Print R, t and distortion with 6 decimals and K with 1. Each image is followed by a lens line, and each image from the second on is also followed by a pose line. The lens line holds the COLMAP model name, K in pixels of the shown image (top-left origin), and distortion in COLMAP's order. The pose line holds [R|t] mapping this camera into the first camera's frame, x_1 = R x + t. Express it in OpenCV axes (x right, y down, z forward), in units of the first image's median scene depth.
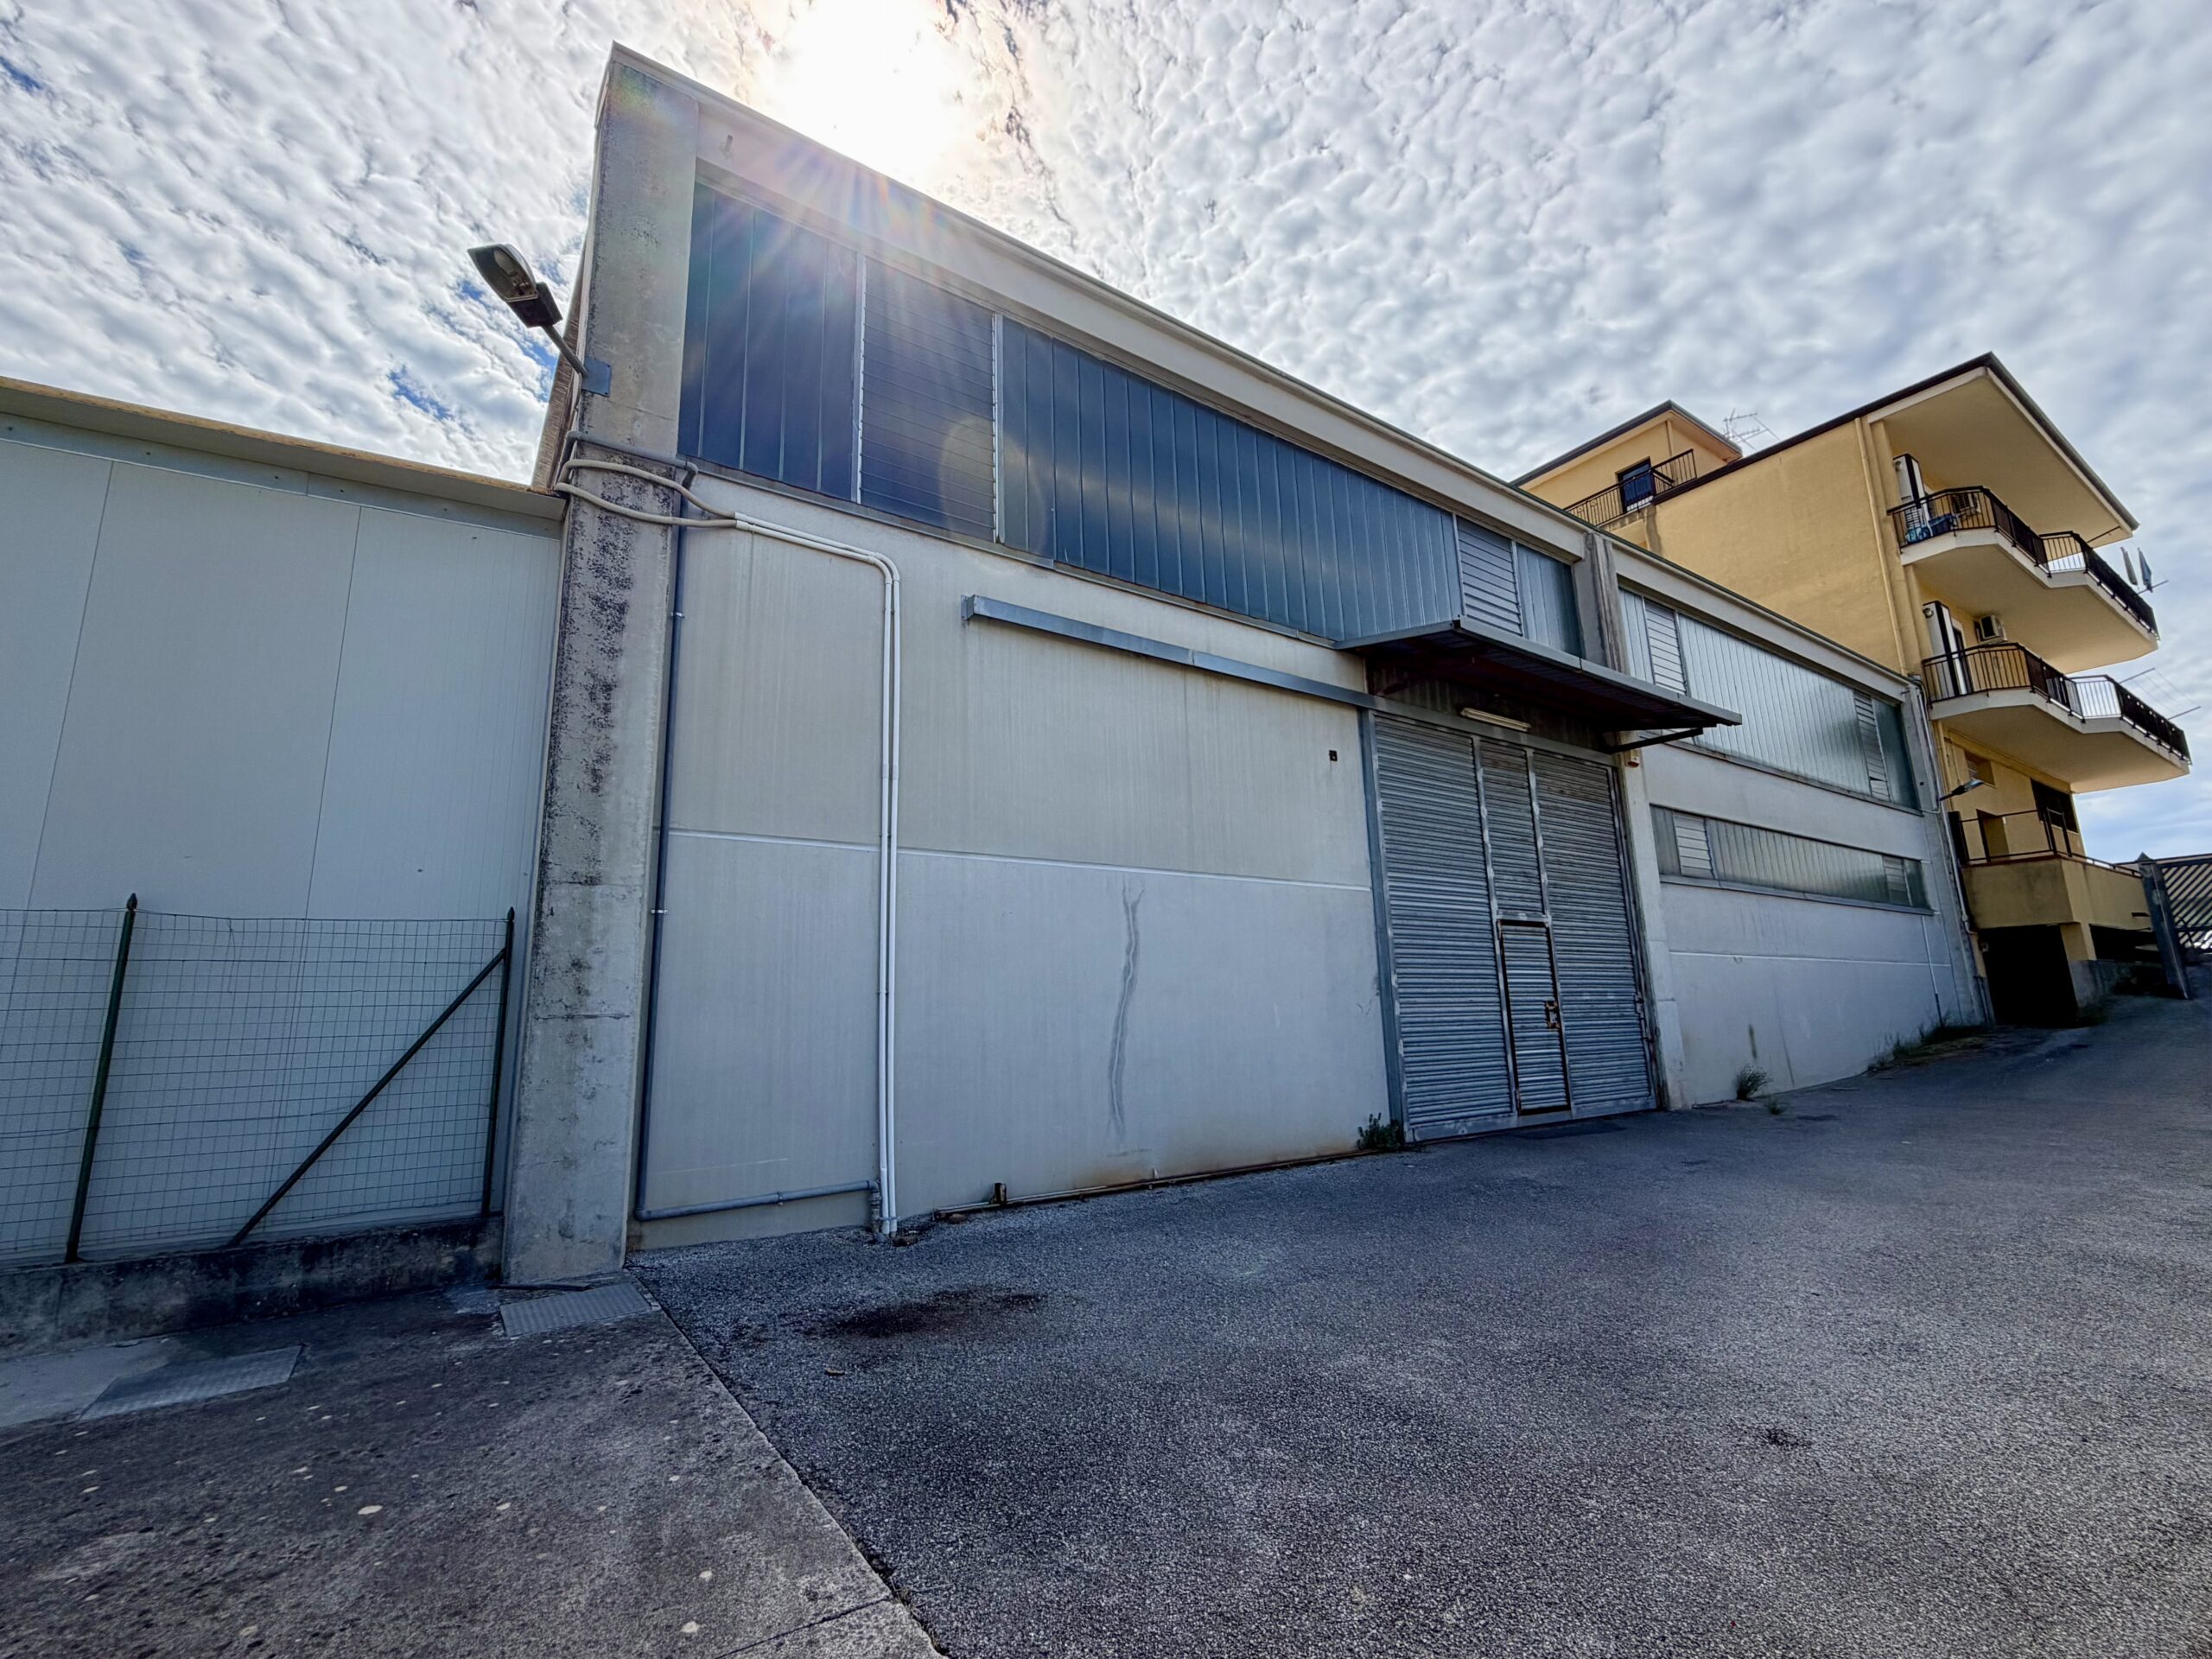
lens RADIAL K [[974.3, 0, 1100.5], [0, 974.3, 833.1], [0, 0, 1]] dist [0.000506, -0.000008]
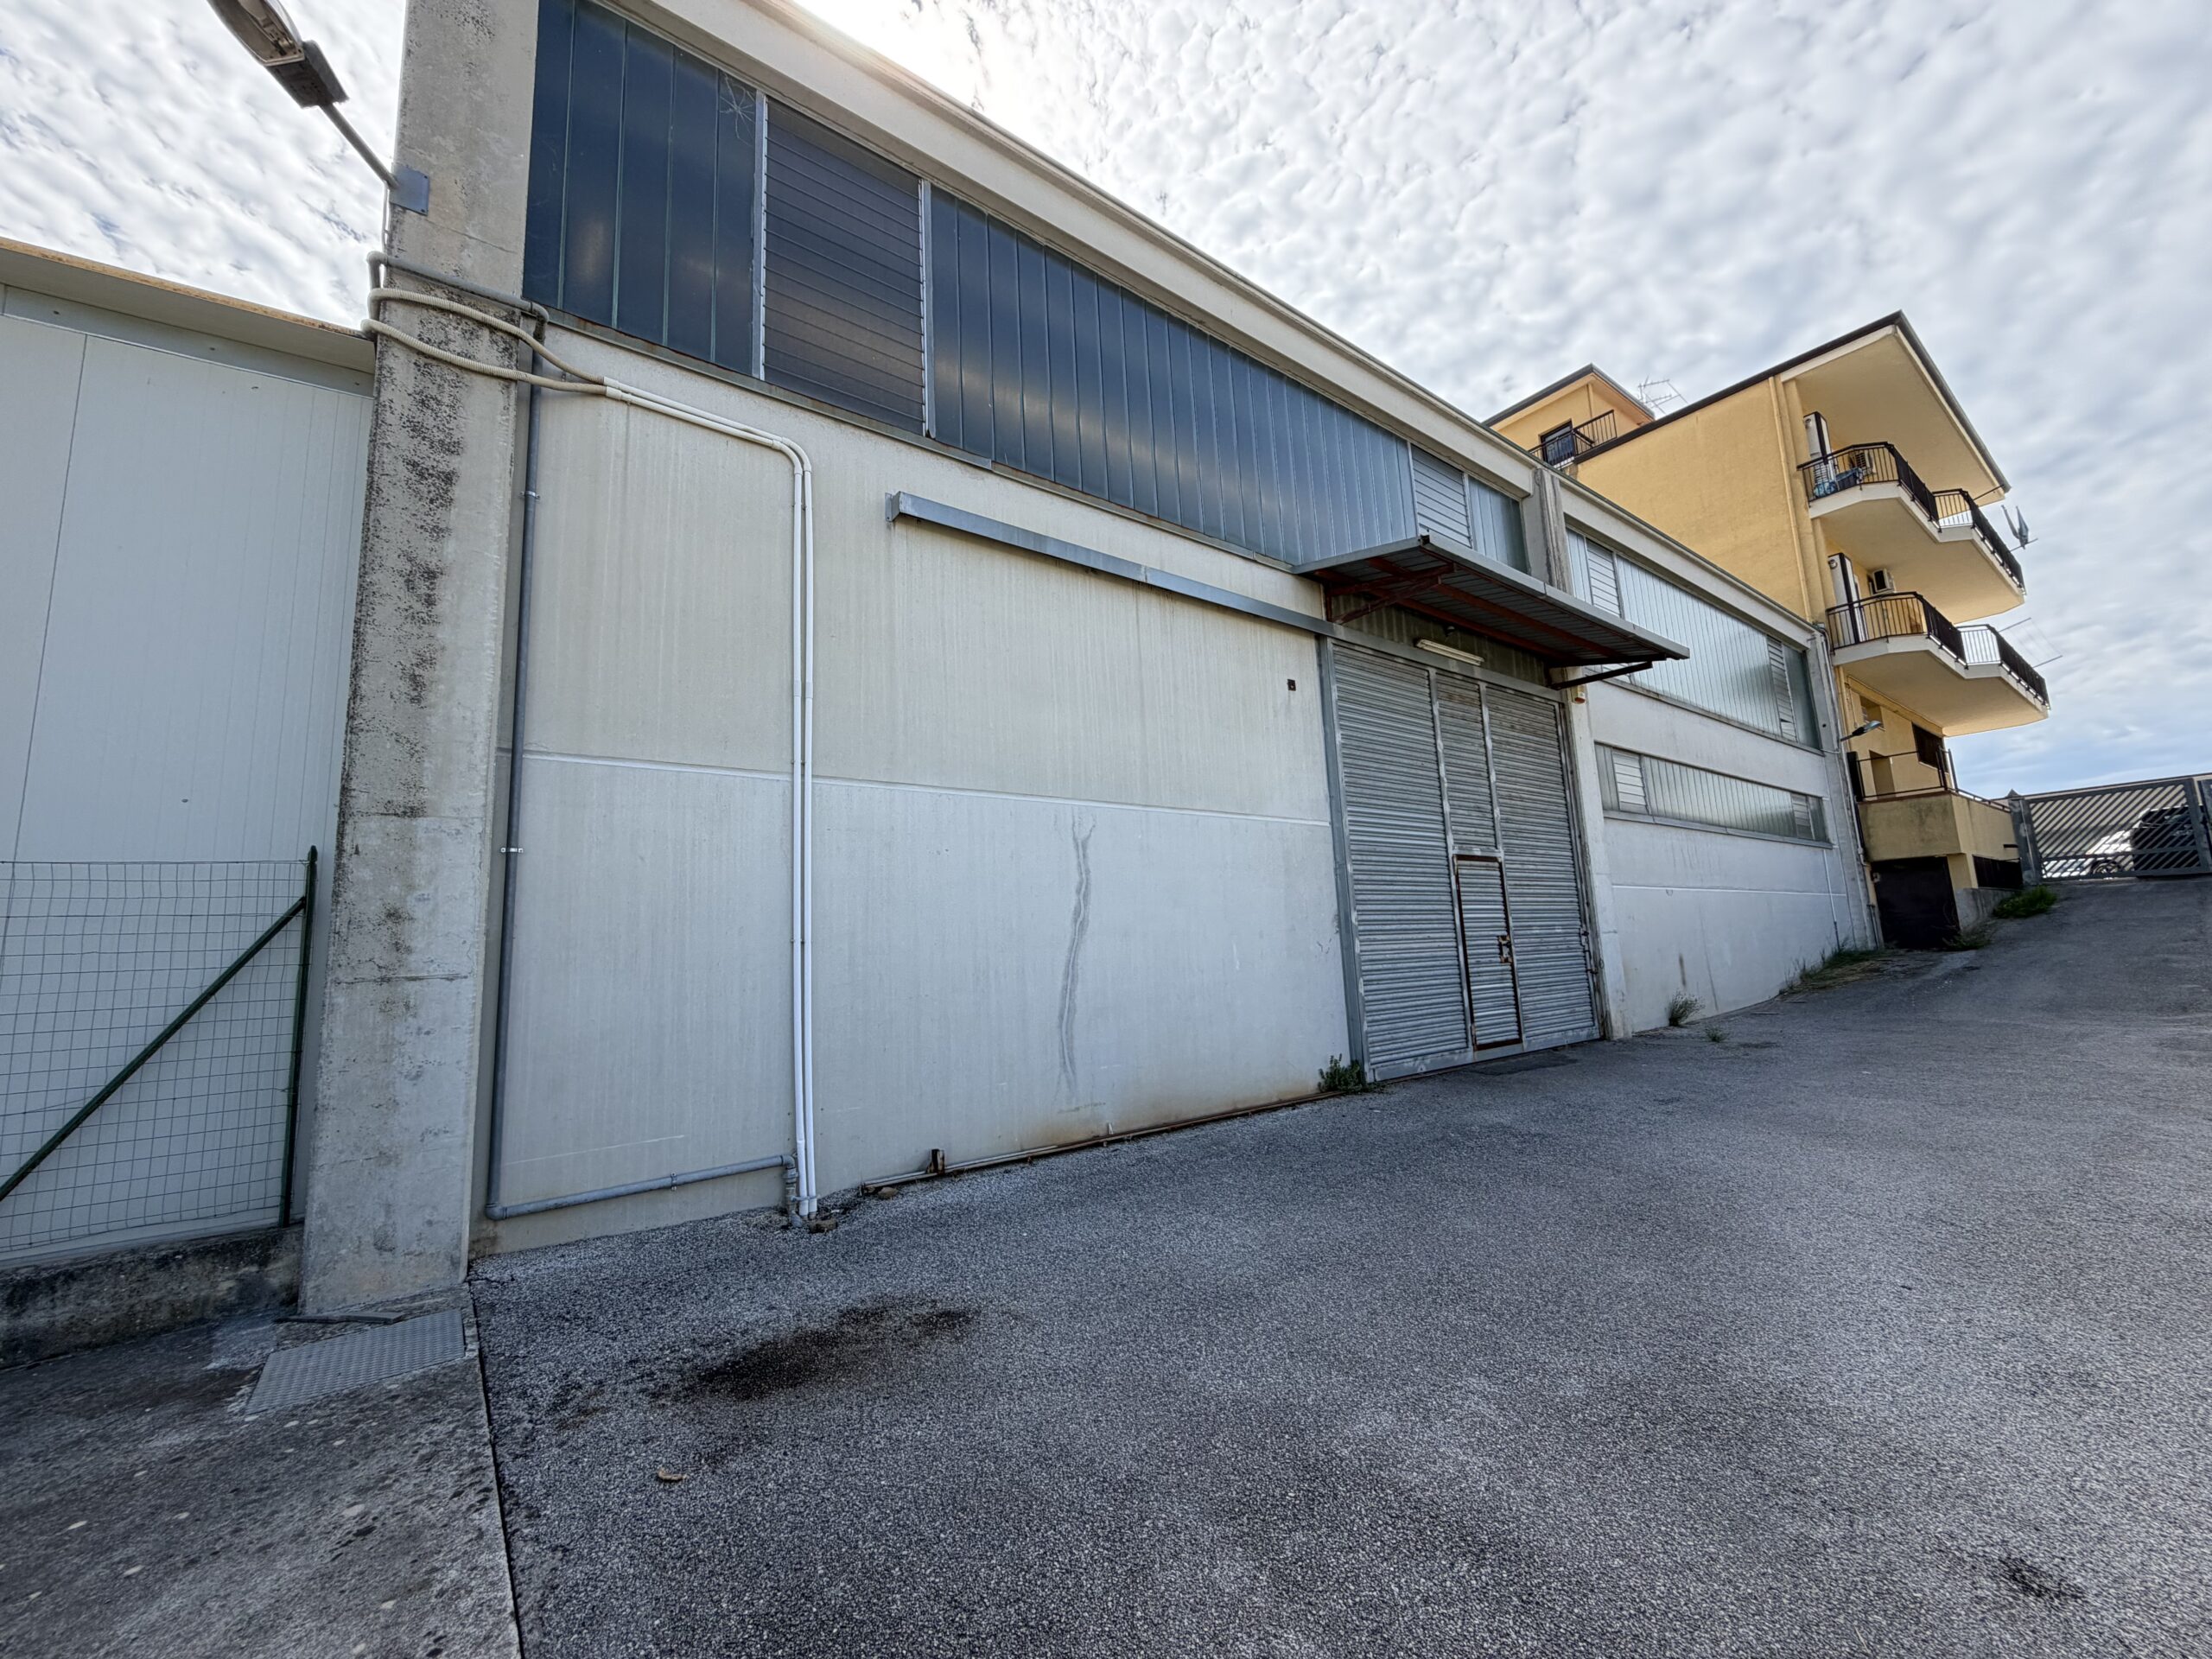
lens RADIAL K [[879.6, 0, 1095.1], [0, 879.6, 831.0], [0, 0, 1]] dist [0.000285, 0.000477]
pose [[0.998999, -0.011271, 0.043301, 0.006116], [0.009129, 0.998740, 0.049343, 0.016713], [-0.043802, -0.048898, 0.997843, 0.120903]]
